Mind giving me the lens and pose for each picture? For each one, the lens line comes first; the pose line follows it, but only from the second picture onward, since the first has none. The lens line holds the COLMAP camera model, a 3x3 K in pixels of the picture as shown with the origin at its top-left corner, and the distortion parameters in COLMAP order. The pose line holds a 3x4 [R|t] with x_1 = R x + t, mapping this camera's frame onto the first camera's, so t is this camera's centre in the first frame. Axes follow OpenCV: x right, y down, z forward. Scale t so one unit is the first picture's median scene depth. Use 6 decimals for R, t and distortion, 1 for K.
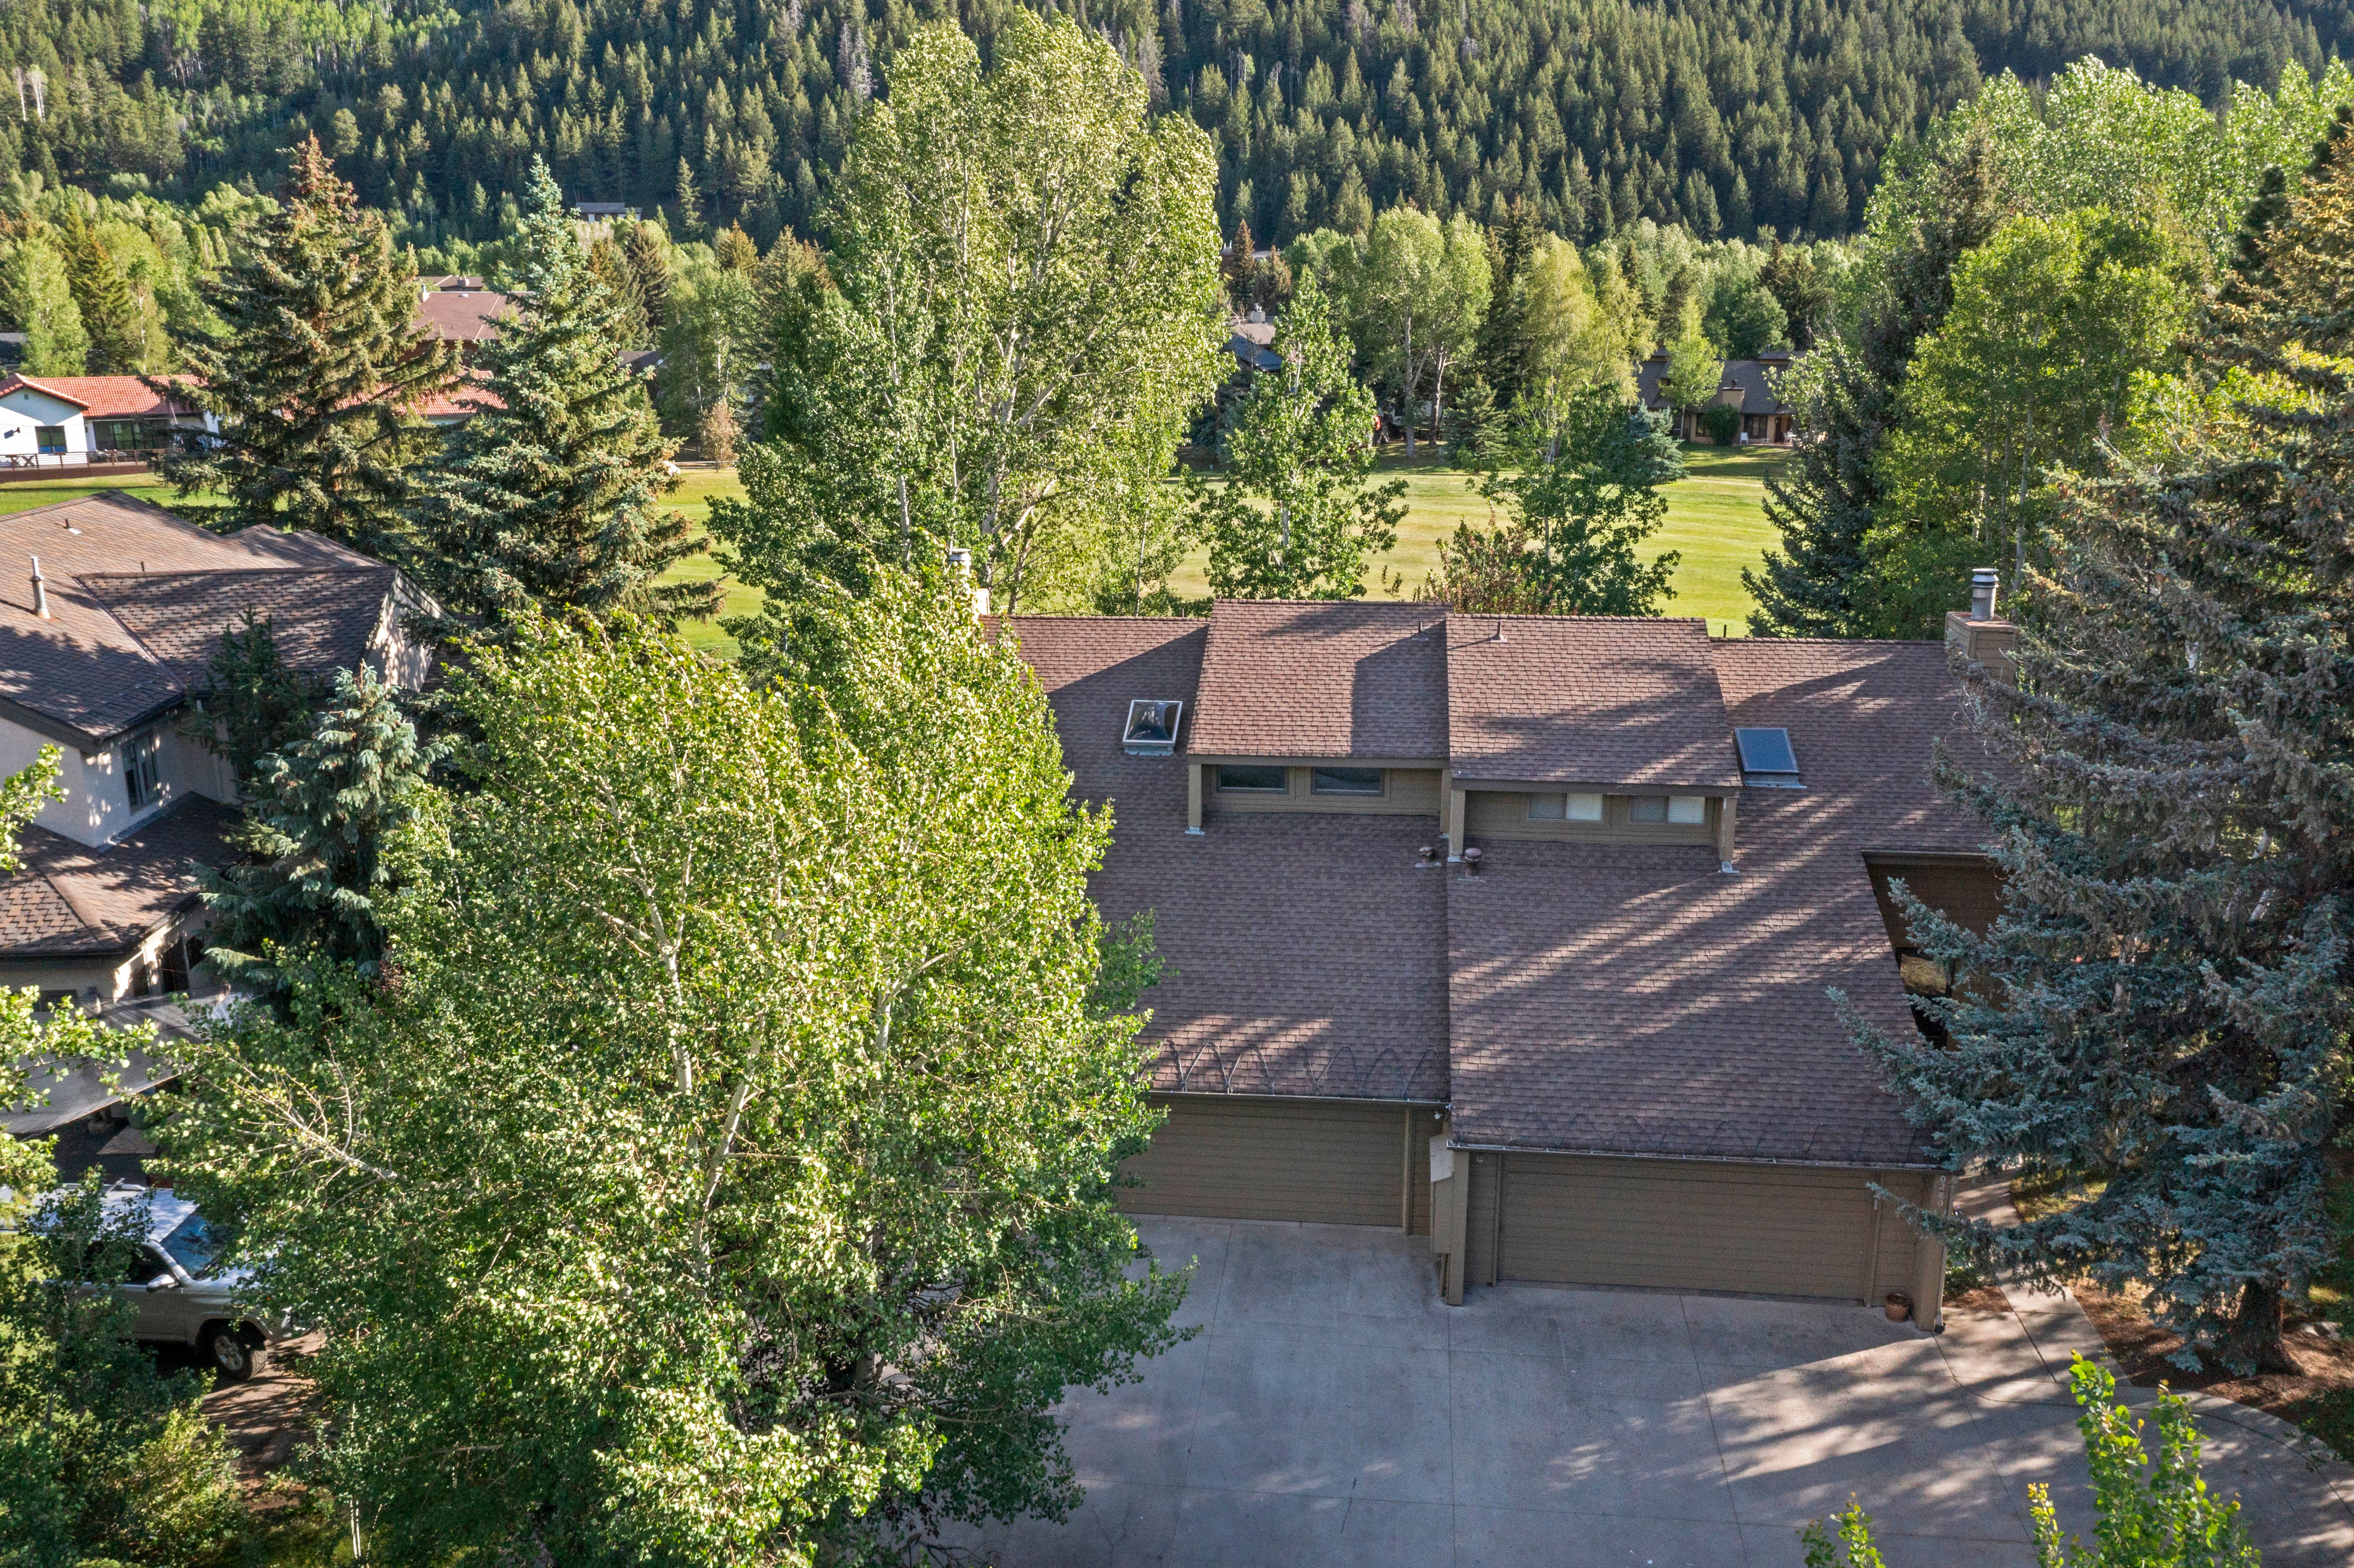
lens RADIAL K [[1870.7, 0, 1172.1], [0, 1870.7, 779.6], [0, 0, 1]] dist [0.002550, -0.000483]
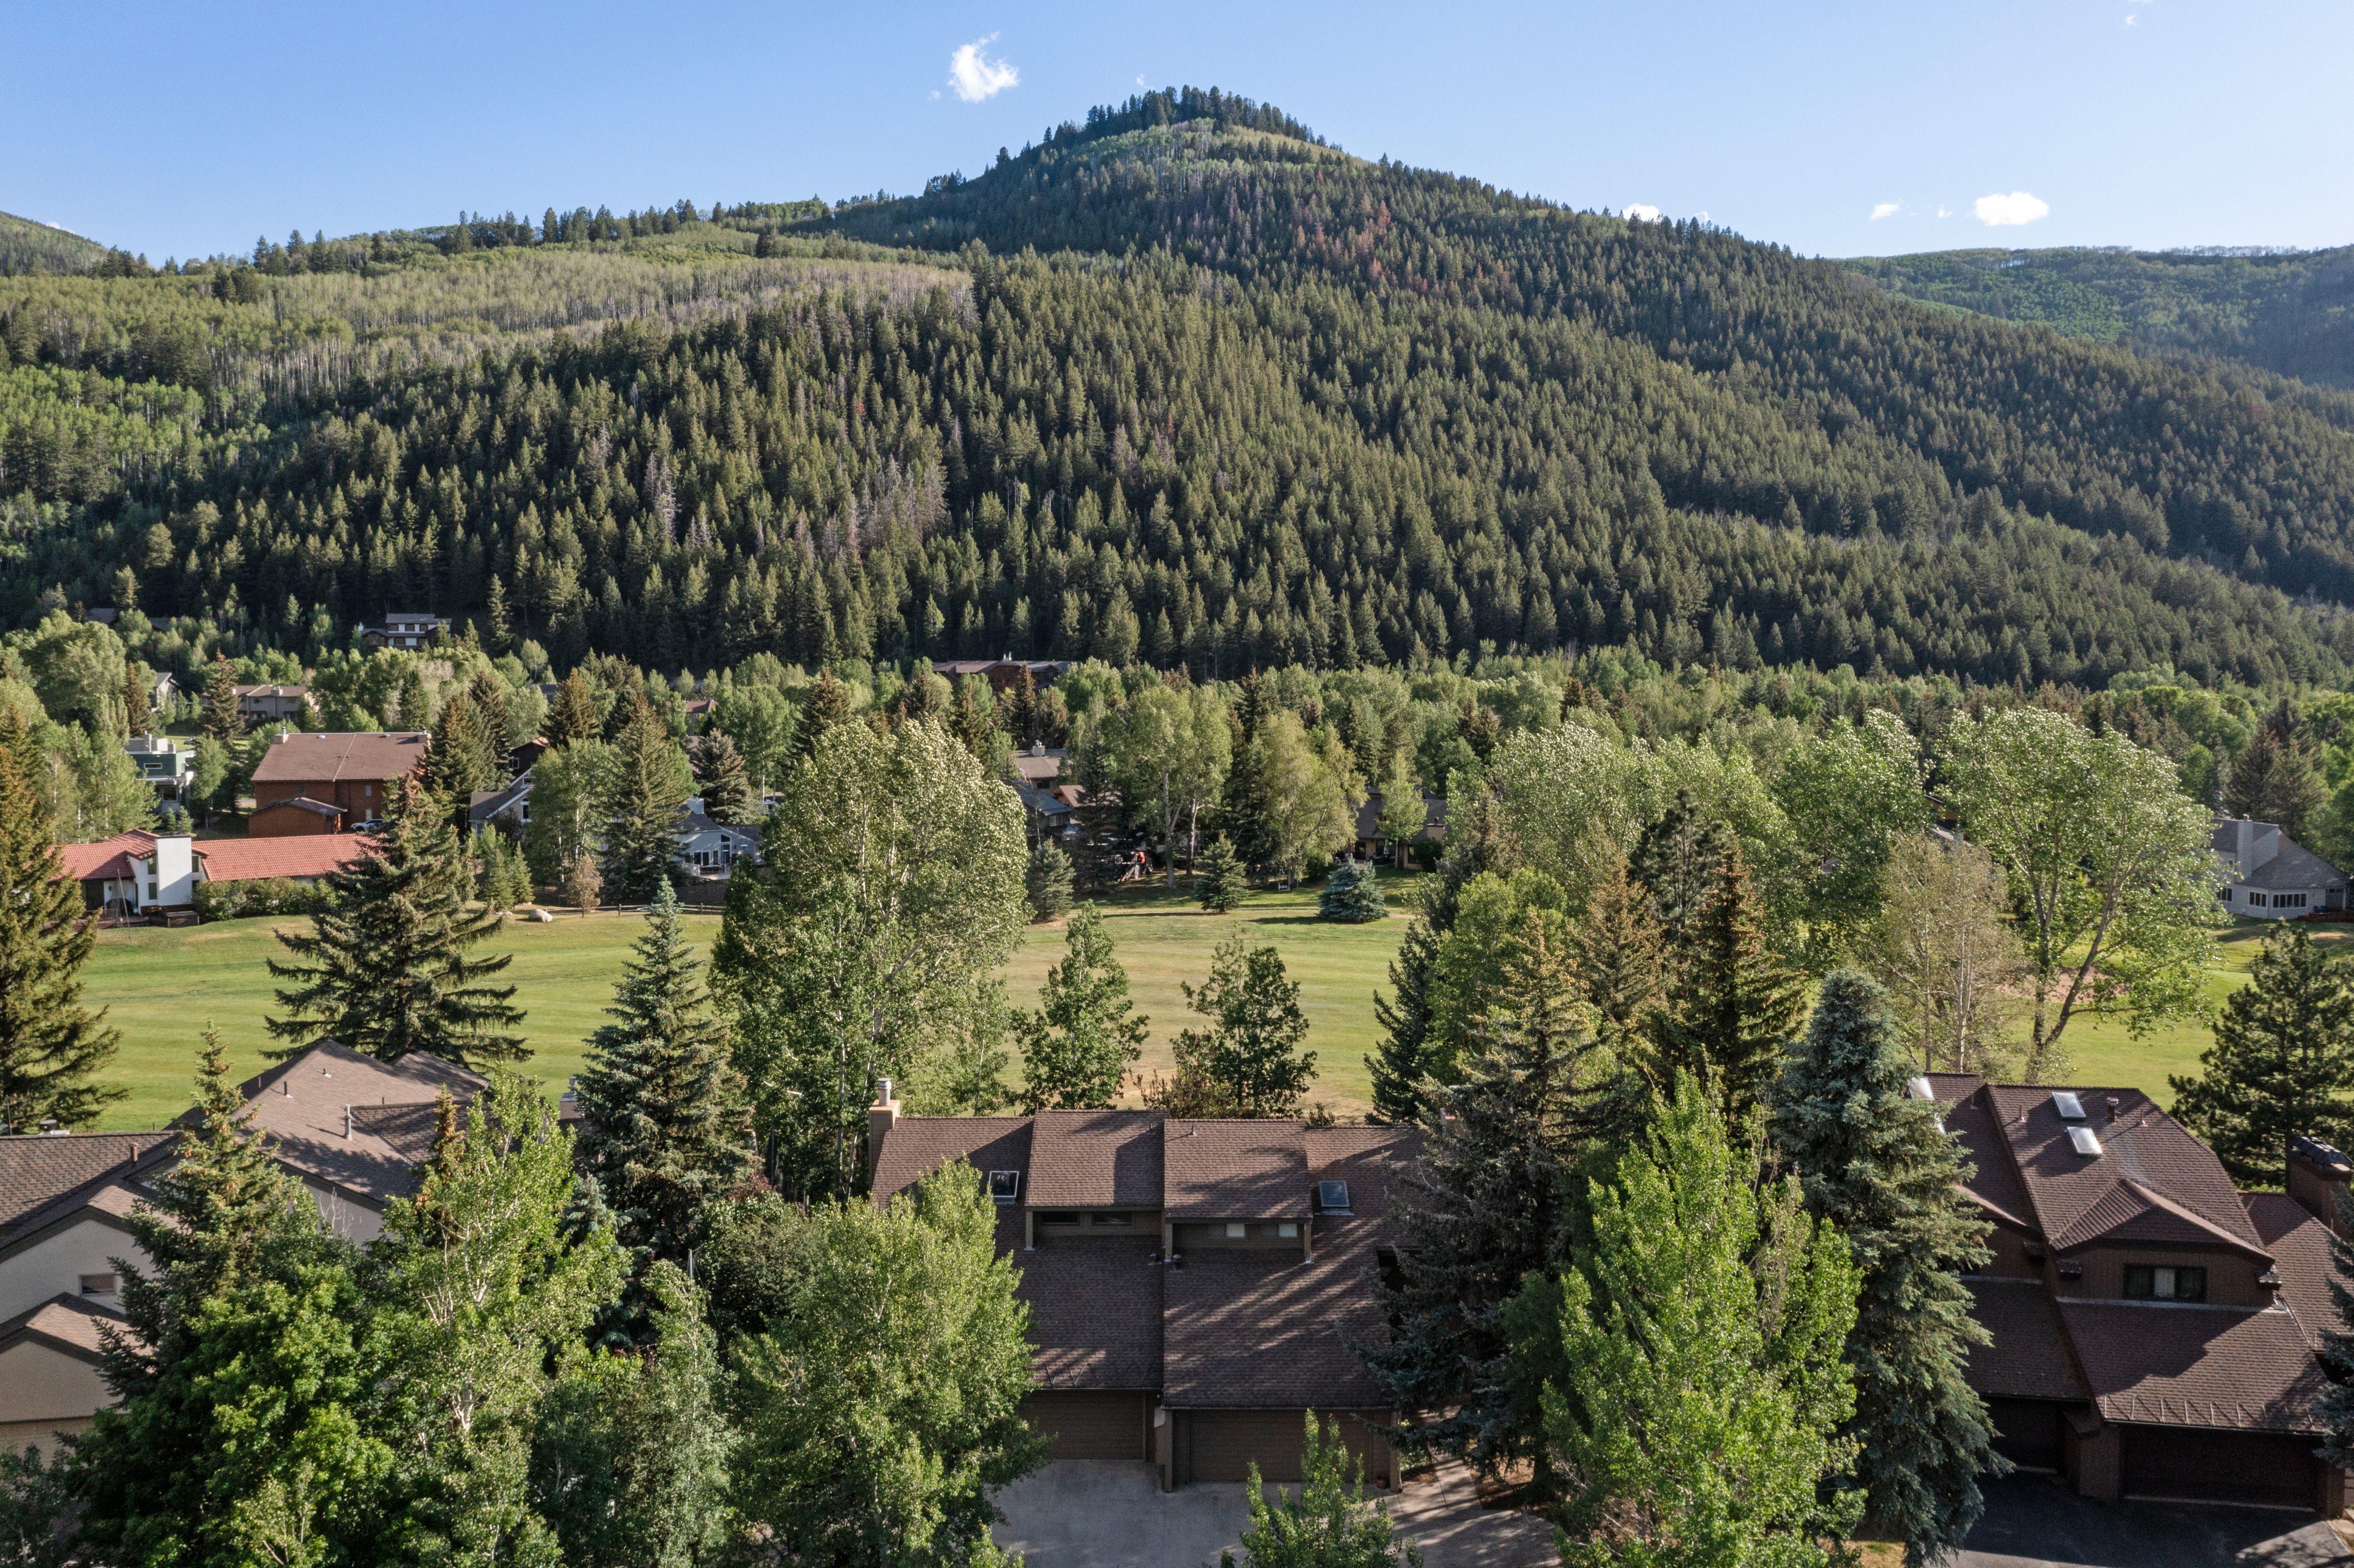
lens RADIAL K [[1879.2, 0, 1173.1], [0, 1879.2, 776.4], [0, 0, 1]] dist [-0.002235, 0.006809]
pose [[0.992896, -0.002836, 0.118948, -0.004545], [0.025621, 0.981359, -0.190468, -0.004977], [-0.116191, 0.192163, 0.974460, -0.062120]]
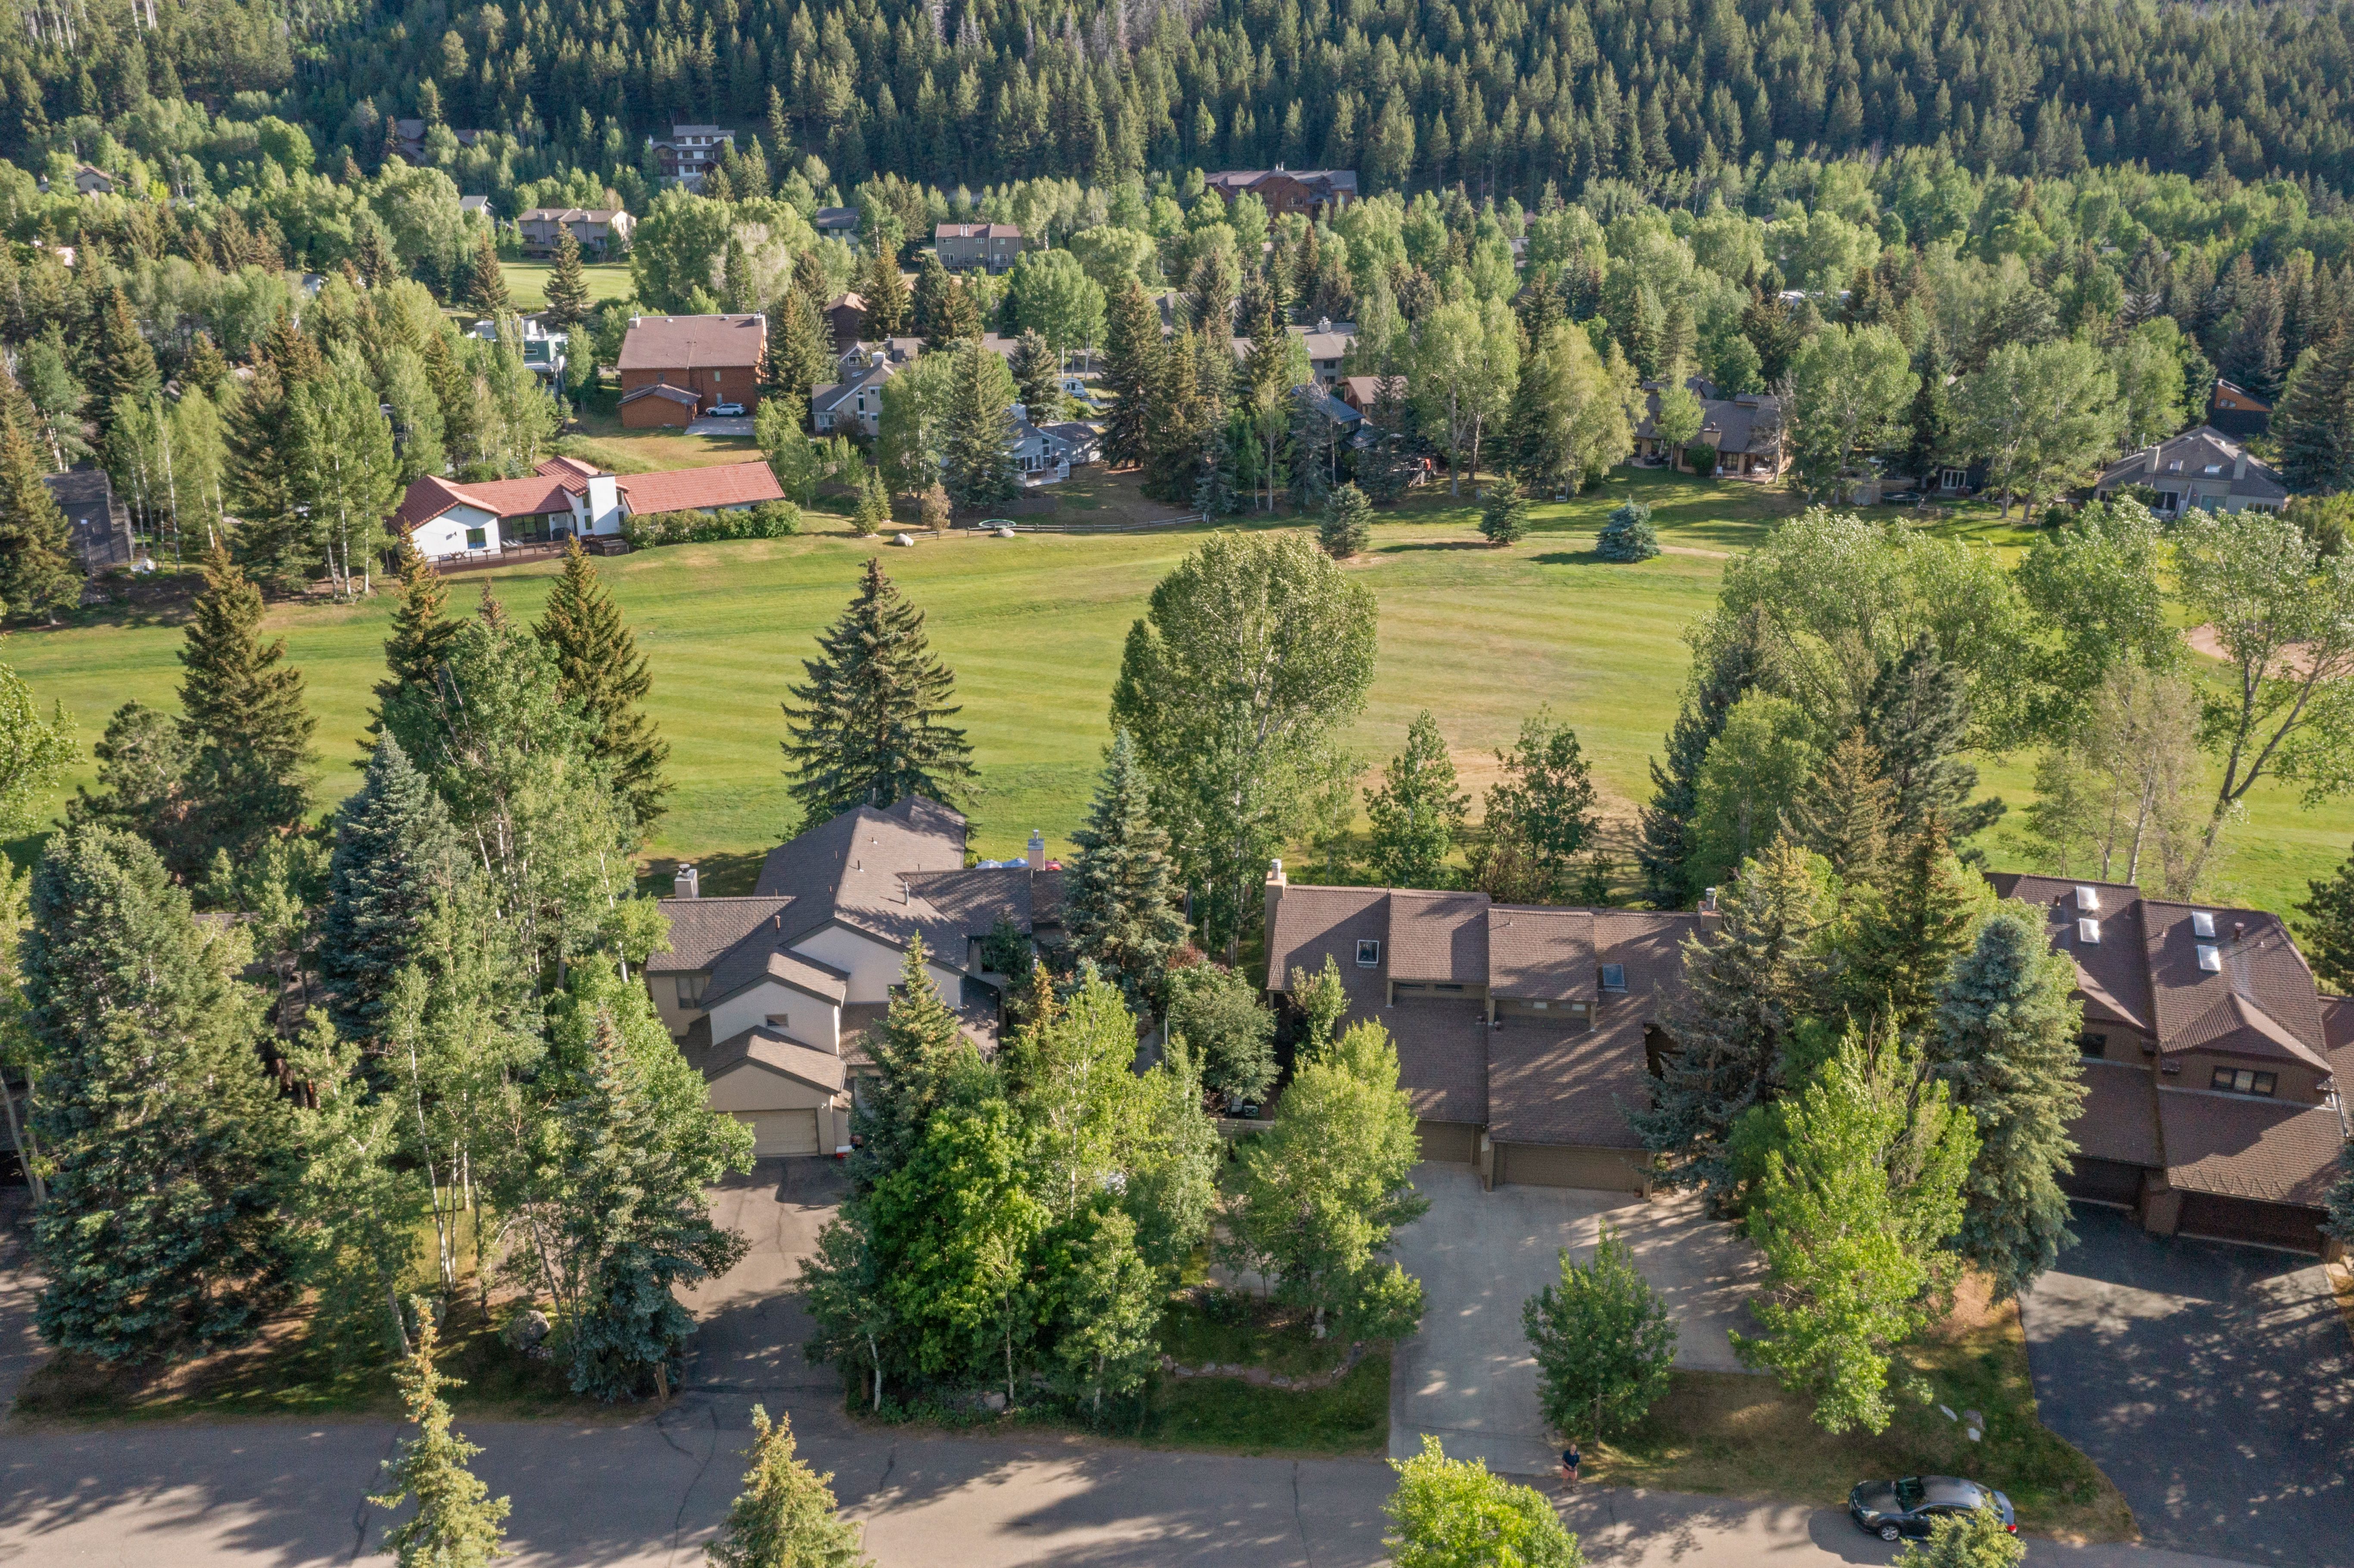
lens RADIAL K [[1884.2, 0, 1170.9], [0, 1884.2, 783.2], [0, 0, 1]] dist [-0.000263, 0.006196]
pose [[0.999922, 0.001208, -0.012440, -0.017577], [0.000022, 0.995141, 0.098458, -0.036614], [0.012499, -0.098450, 0.995063, -0.106434]]
